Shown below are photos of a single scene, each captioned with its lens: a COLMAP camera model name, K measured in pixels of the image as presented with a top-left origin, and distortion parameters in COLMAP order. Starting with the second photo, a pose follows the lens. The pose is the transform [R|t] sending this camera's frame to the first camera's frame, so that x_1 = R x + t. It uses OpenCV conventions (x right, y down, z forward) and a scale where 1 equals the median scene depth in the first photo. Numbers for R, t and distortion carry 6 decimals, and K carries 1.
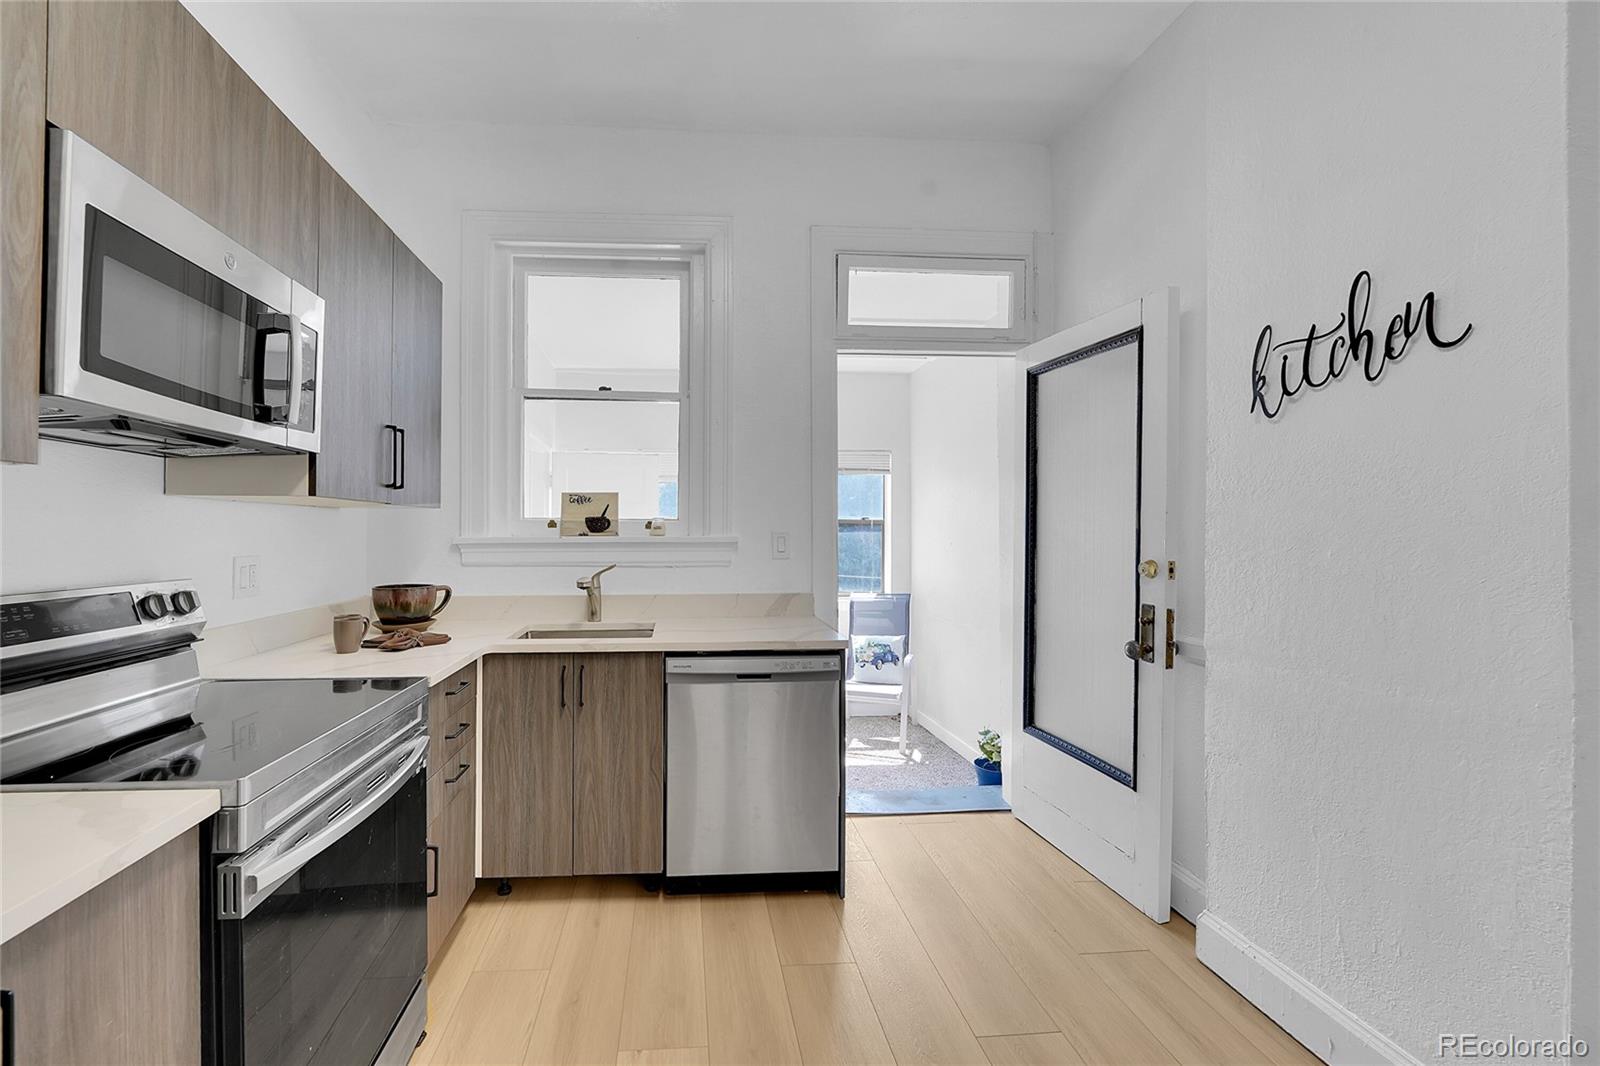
lens RADIAL K [[724.1, 0, 800.0], [0, 724.1, 533.0], [0, 0, 1]] dist [-0.011479, -0.000202]
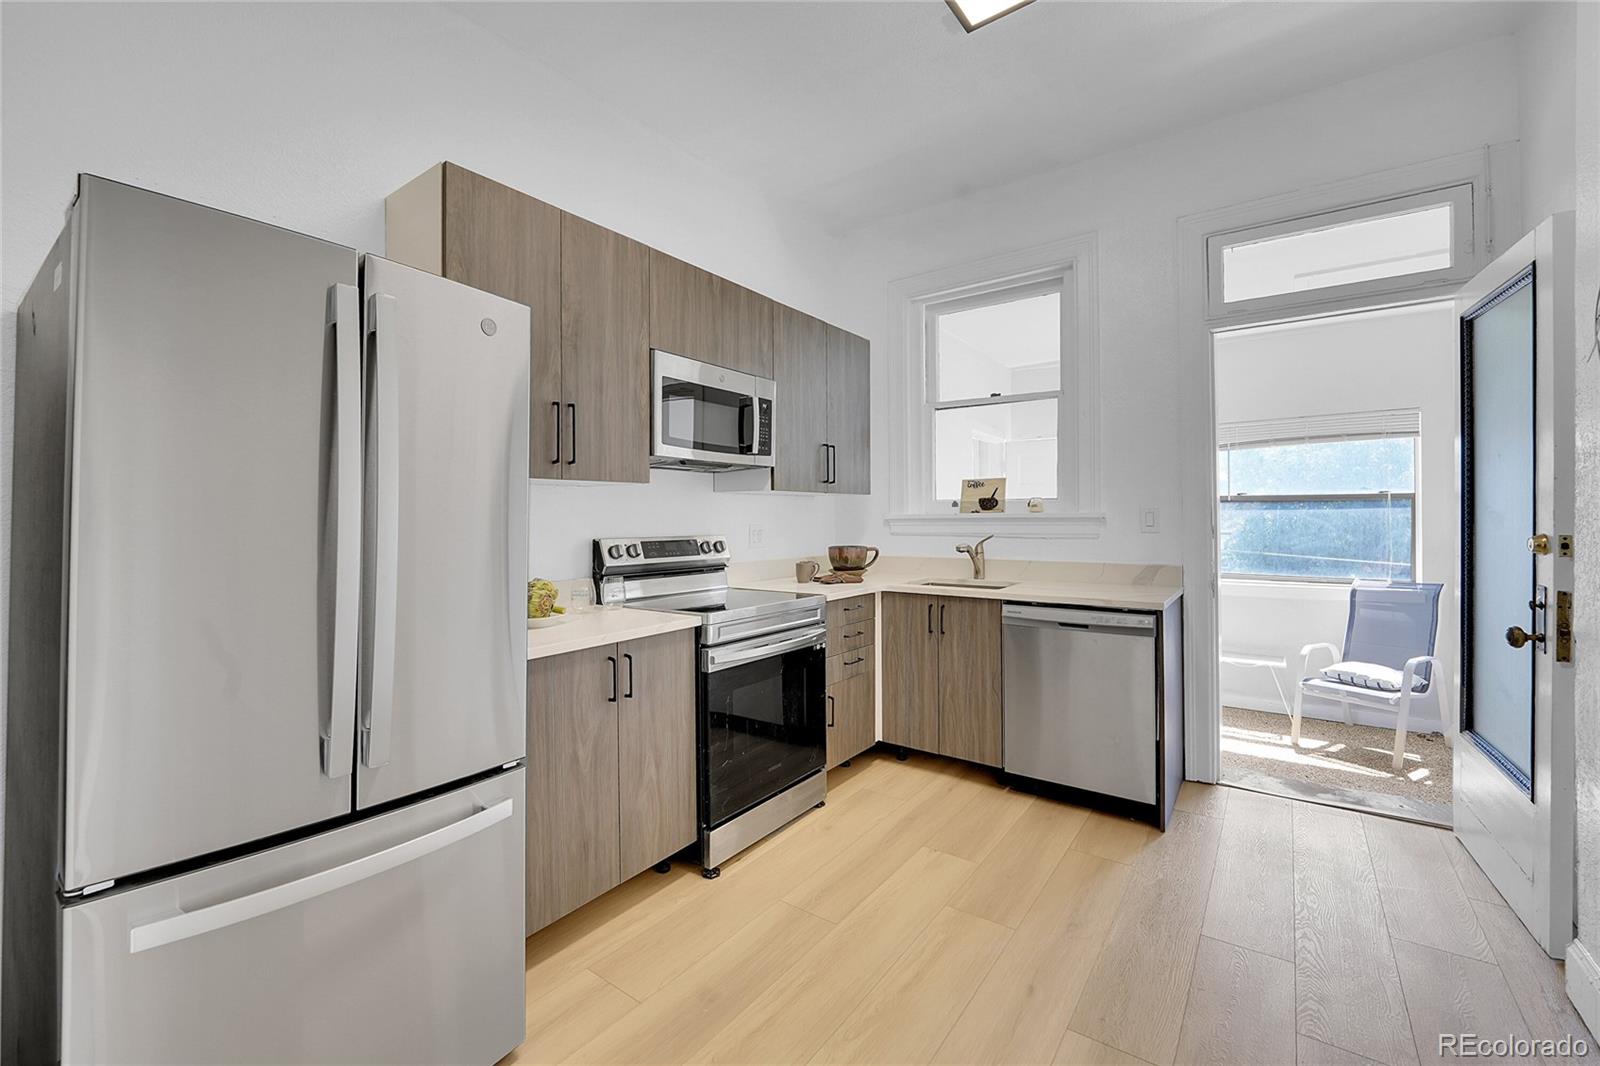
lens RADIAL K [[752.8, 0, 800.9], [0, 752.8, 530.0], [0, 0, 1]] dist [-0.000189, -0.000103]
pose [[0.753674, 0.005610, -0.657225, 0.426011], [0.007641, 0.999821, 0.017297, 0.010911], [0.657204, -0.018058, 0.753496, -0.260864]]
